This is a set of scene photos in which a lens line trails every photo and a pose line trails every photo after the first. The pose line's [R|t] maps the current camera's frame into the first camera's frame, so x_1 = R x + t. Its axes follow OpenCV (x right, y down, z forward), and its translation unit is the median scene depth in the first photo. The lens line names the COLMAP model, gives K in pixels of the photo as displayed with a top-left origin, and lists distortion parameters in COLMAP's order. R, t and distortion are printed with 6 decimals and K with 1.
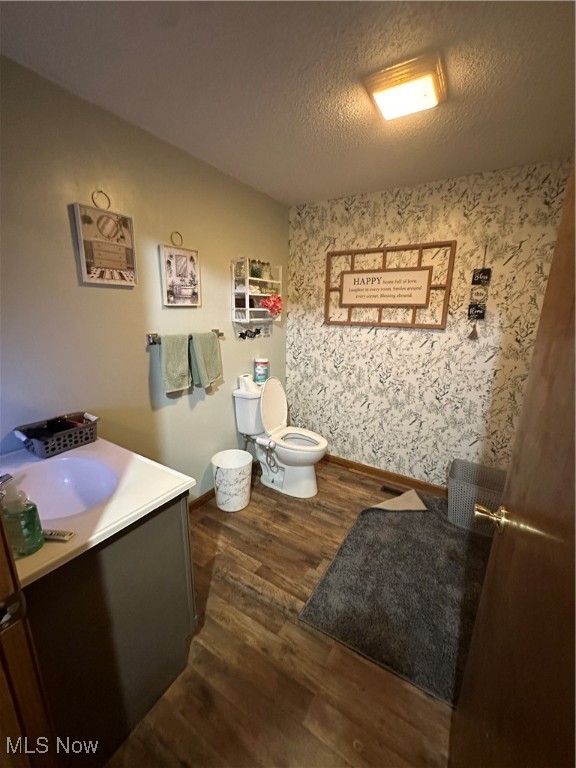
lens RADIAL K [[307.8, 0, 288.0], [0, 307.8, 384.0], [0, 0, 1]] dist [-0.002080, 0.000849]
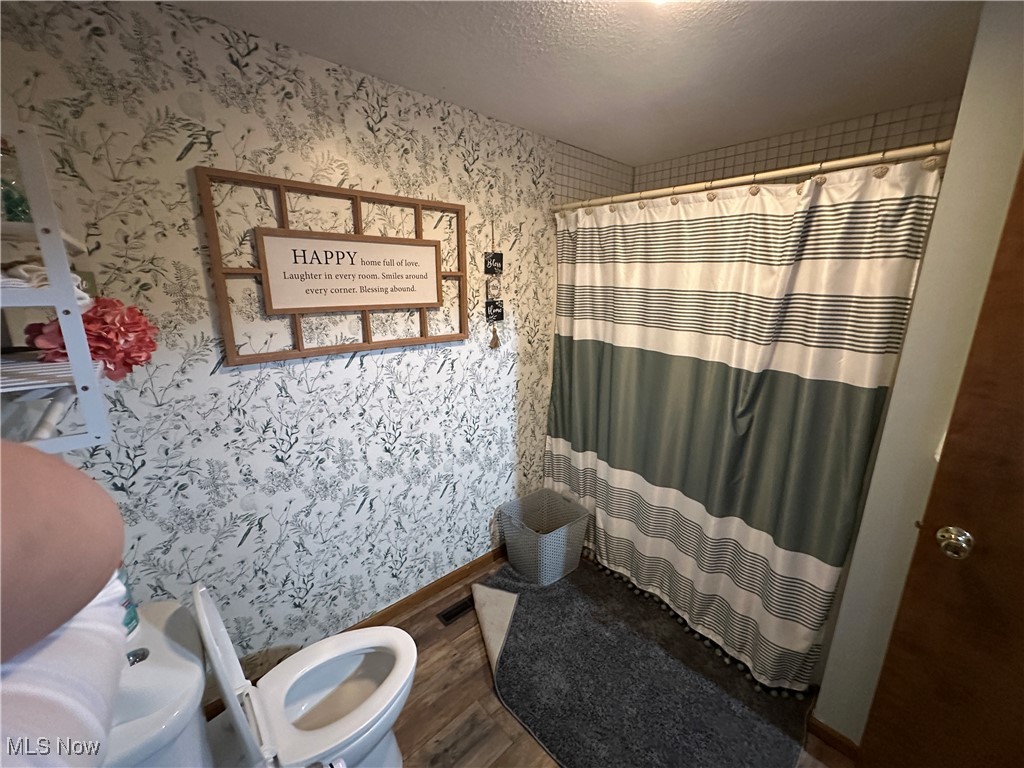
lens RADIAL K [[410.5, 0, 512.0], [0, 410.5, 384.0], [0, 0, 1]] dist [-0.002080, 0.000849]
pose [[0.271546, -0.244570, 0.930832, -0.293289], [0.230773, 0.955504, 0.183730, -0.216982], [-0.934348, 0.164920, 0.315903, 0.620618]]
